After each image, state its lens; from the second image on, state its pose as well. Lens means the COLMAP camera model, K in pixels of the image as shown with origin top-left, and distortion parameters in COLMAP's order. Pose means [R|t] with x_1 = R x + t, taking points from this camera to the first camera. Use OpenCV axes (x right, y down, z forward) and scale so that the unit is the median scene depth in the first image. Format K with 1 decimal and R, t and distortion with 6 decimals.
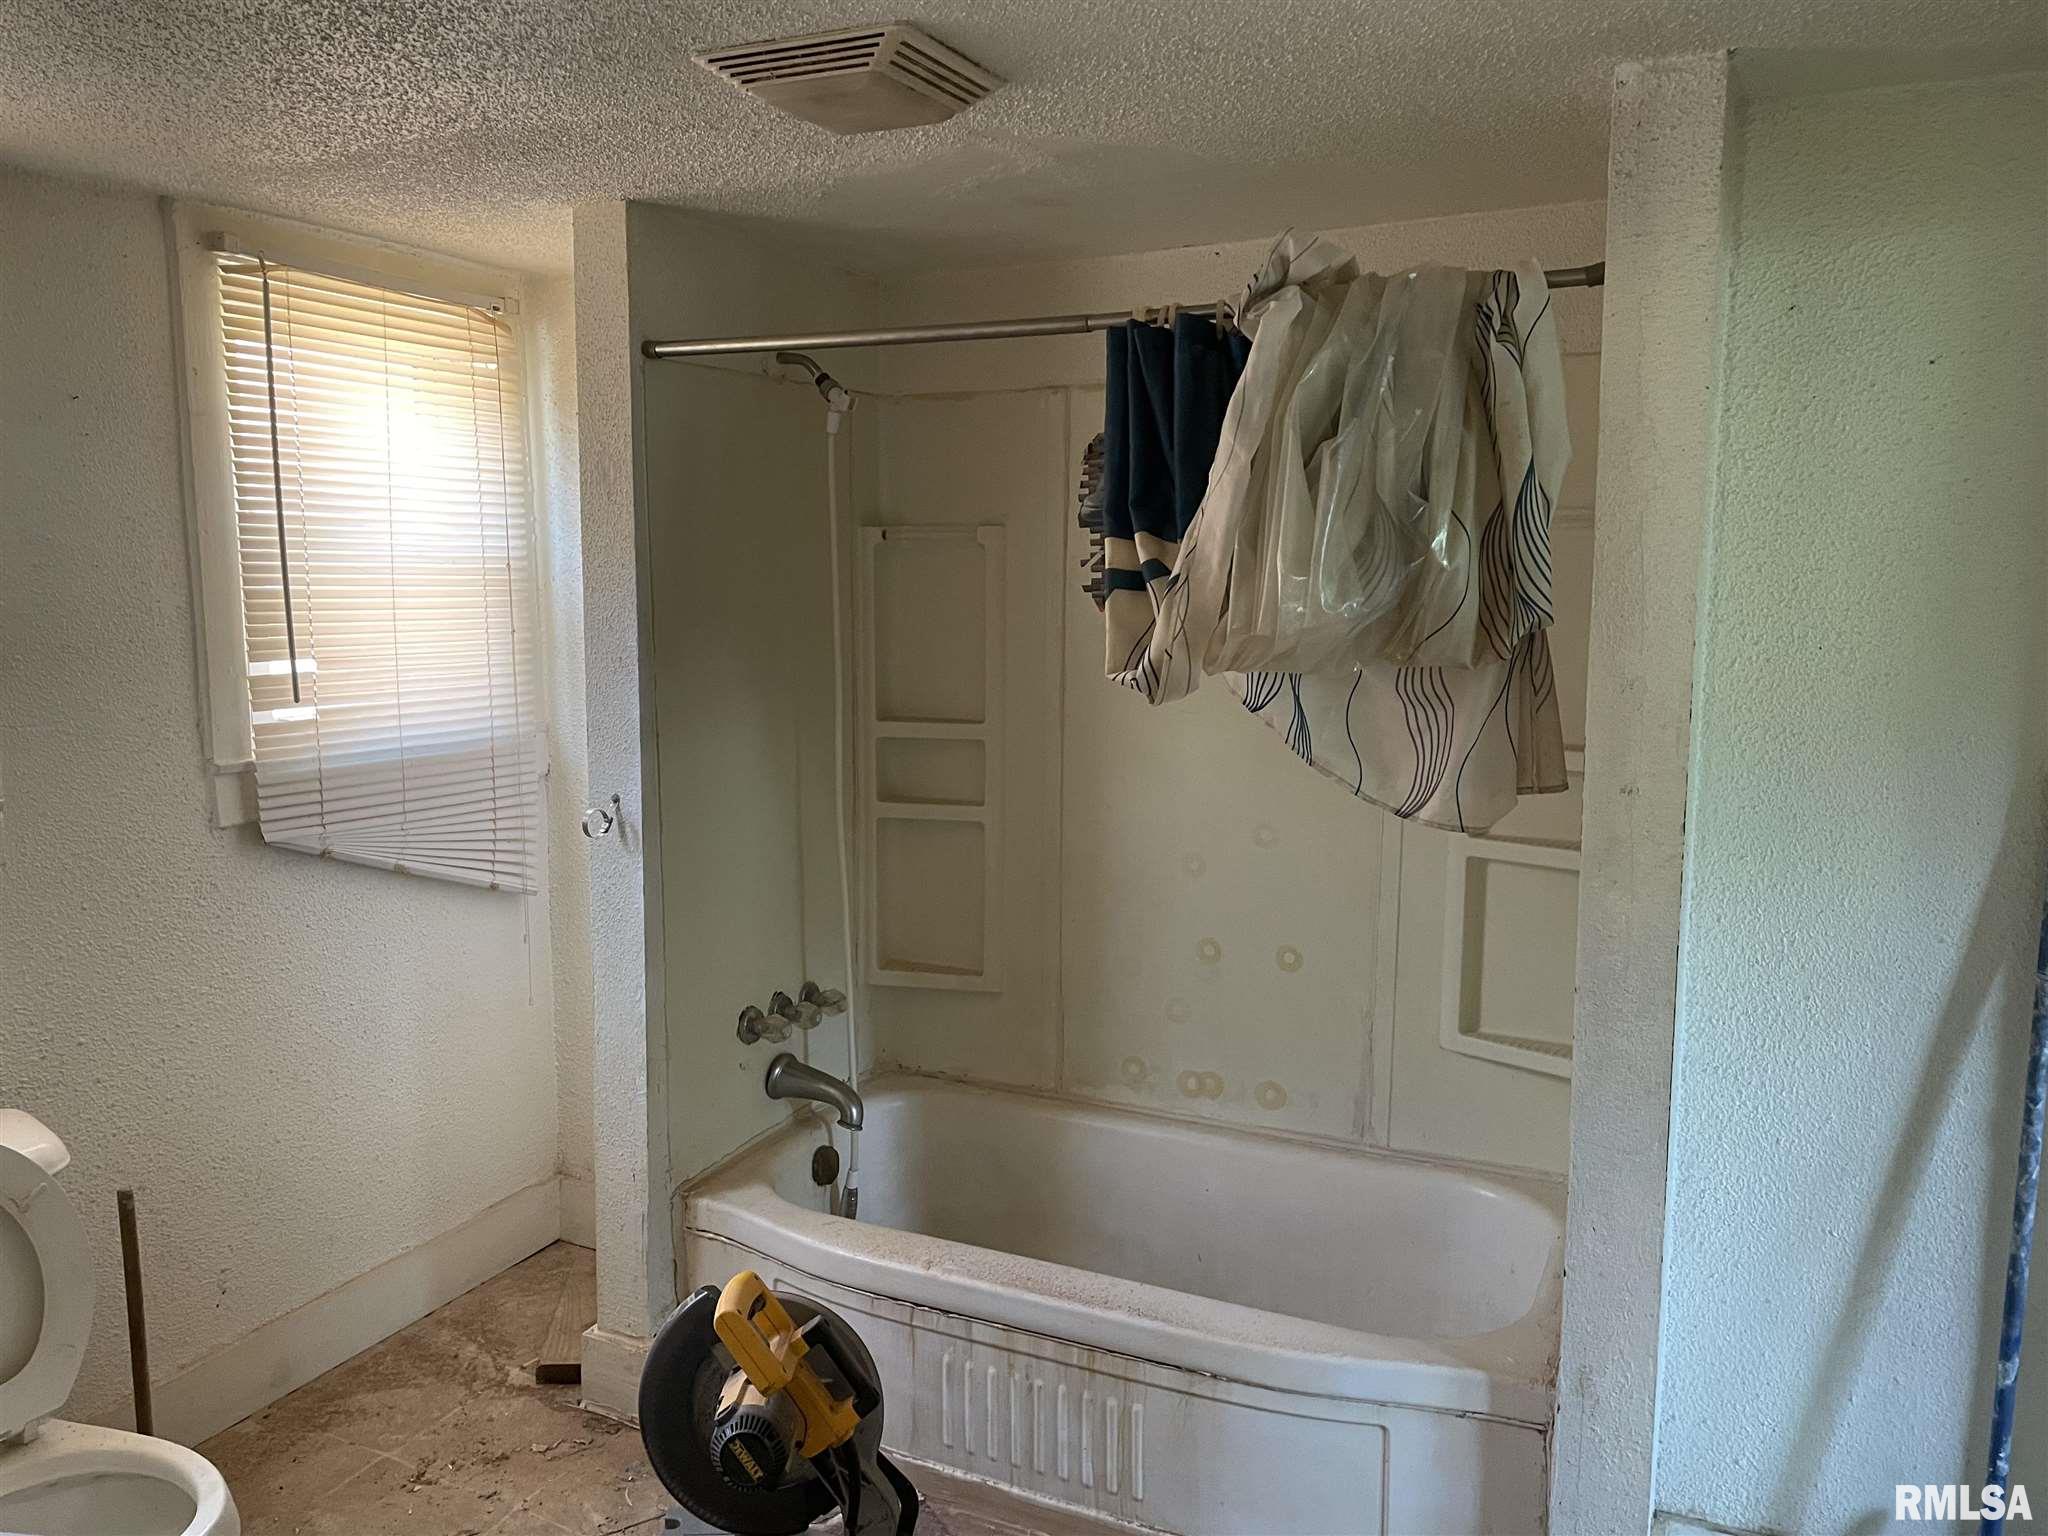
lens RADIAL K [[1530.8, 0, 1016.1], [0, 1530.8, 735.0], [0, 0, 1]] dist [0.134043, -0.140784]
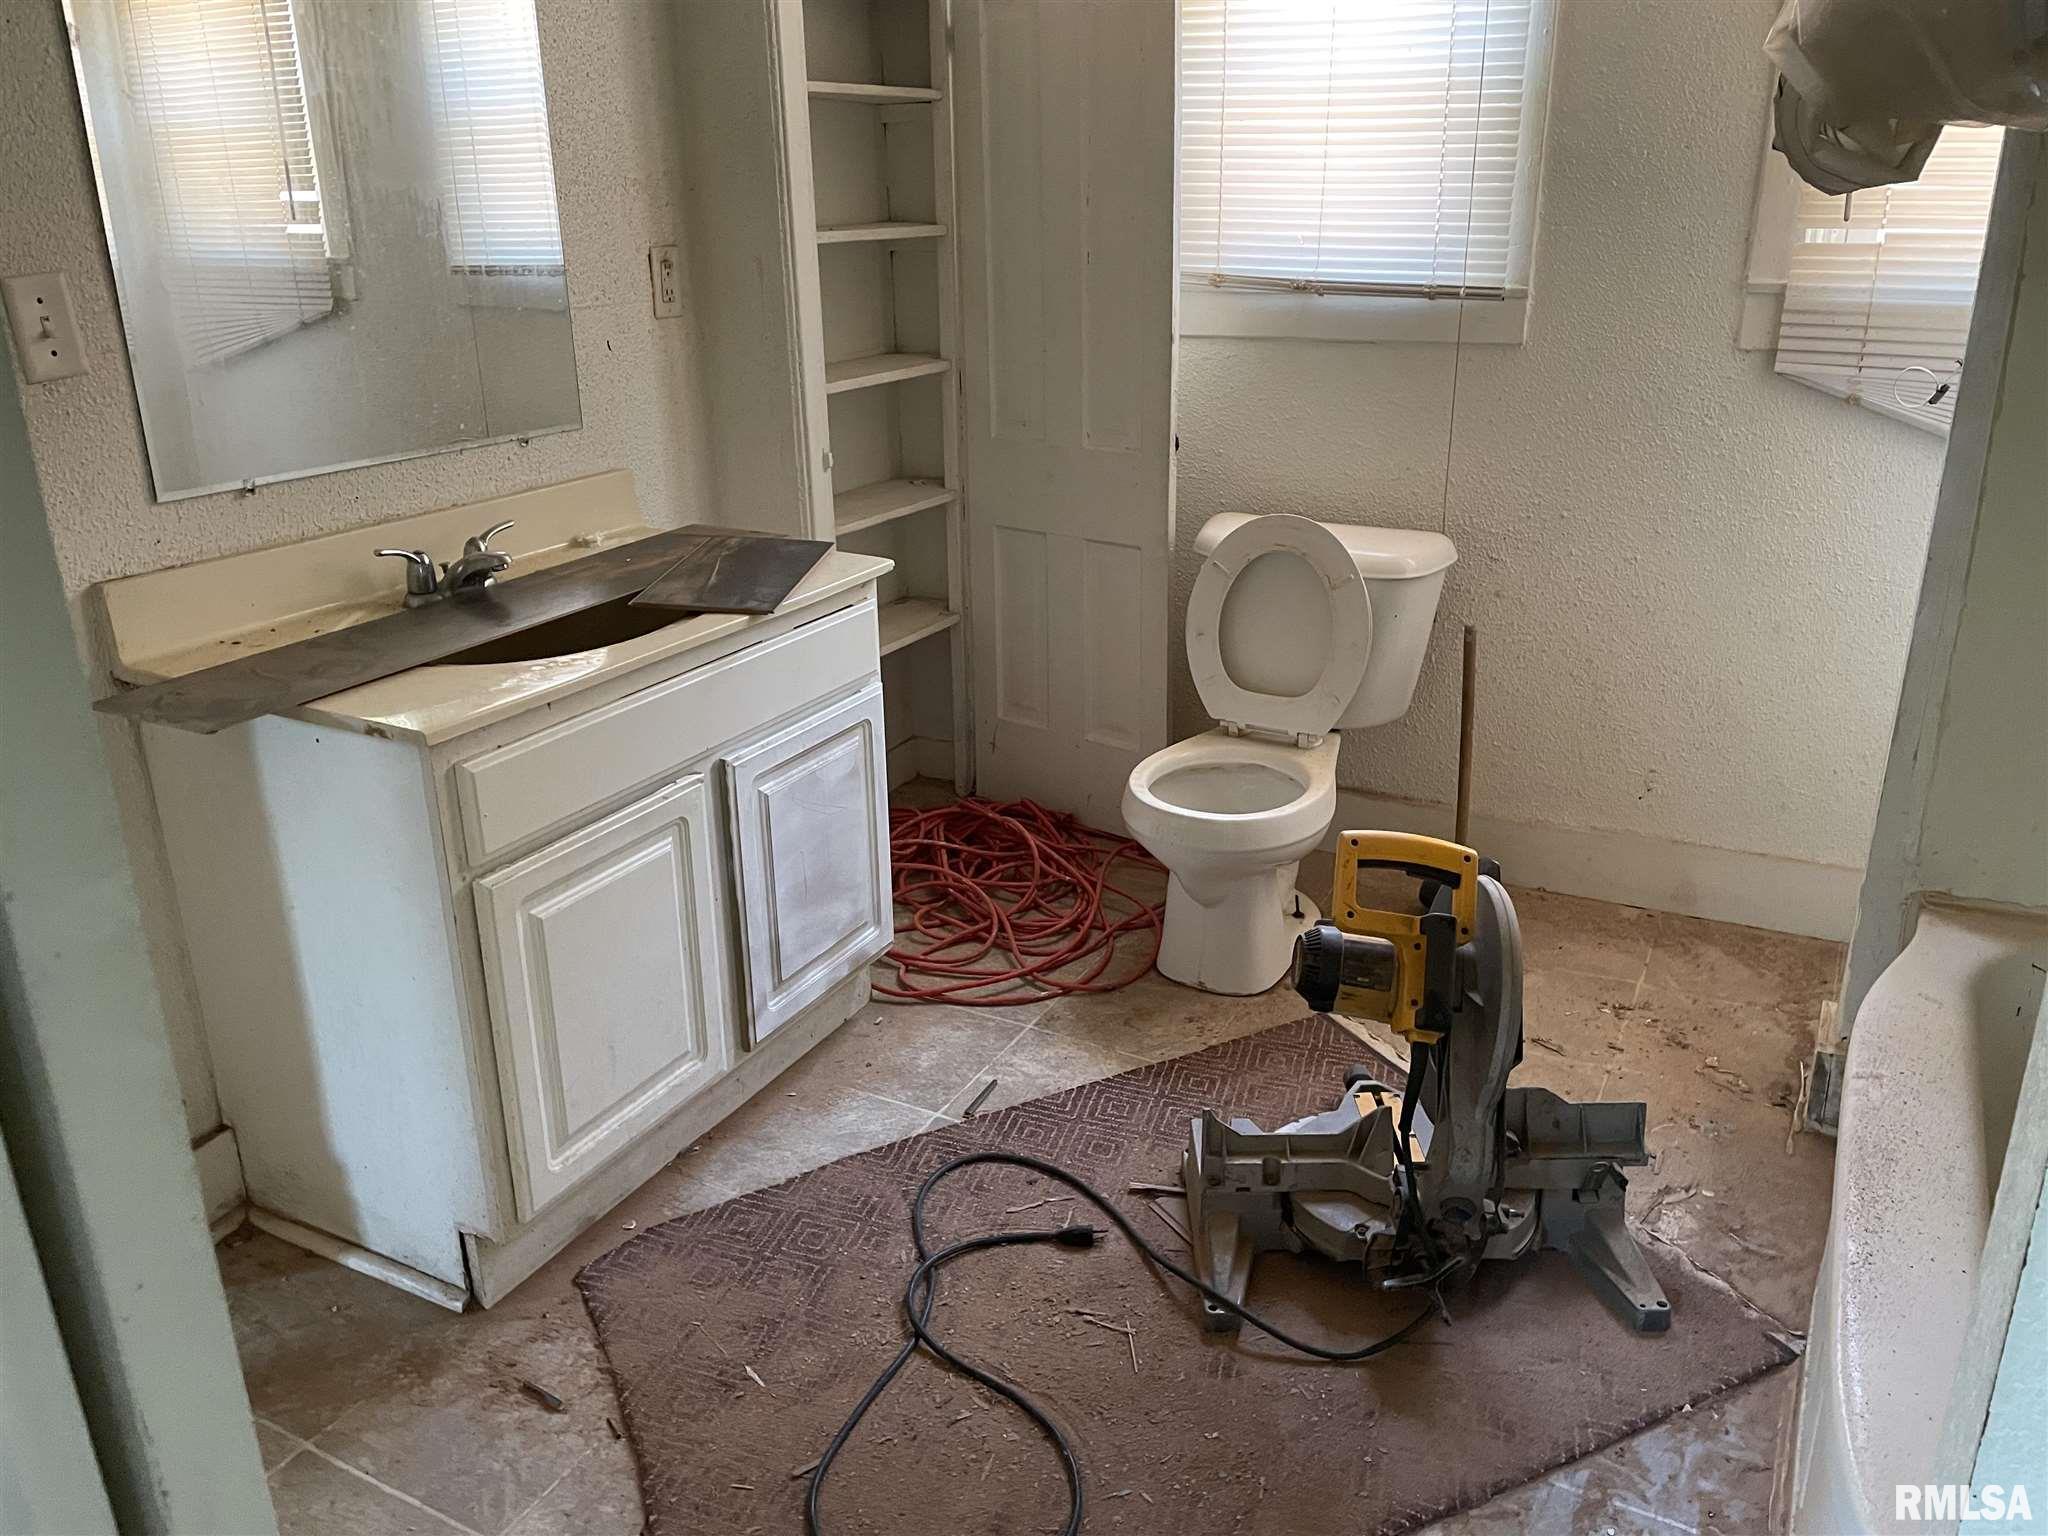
lens RADIAL K [[1530.8, 0, 1016.1], [0, 1530.8, 735.0], [0, 0, 1]] dist [0.134043, -0.140784]
pose [[-0.041313, 0.322799, -0.945566, 0.521165], [-0.101888, 0.940079, 0.325377, 0.011221], [0.993938, 0.109784, -0.005948, 0.566692]]
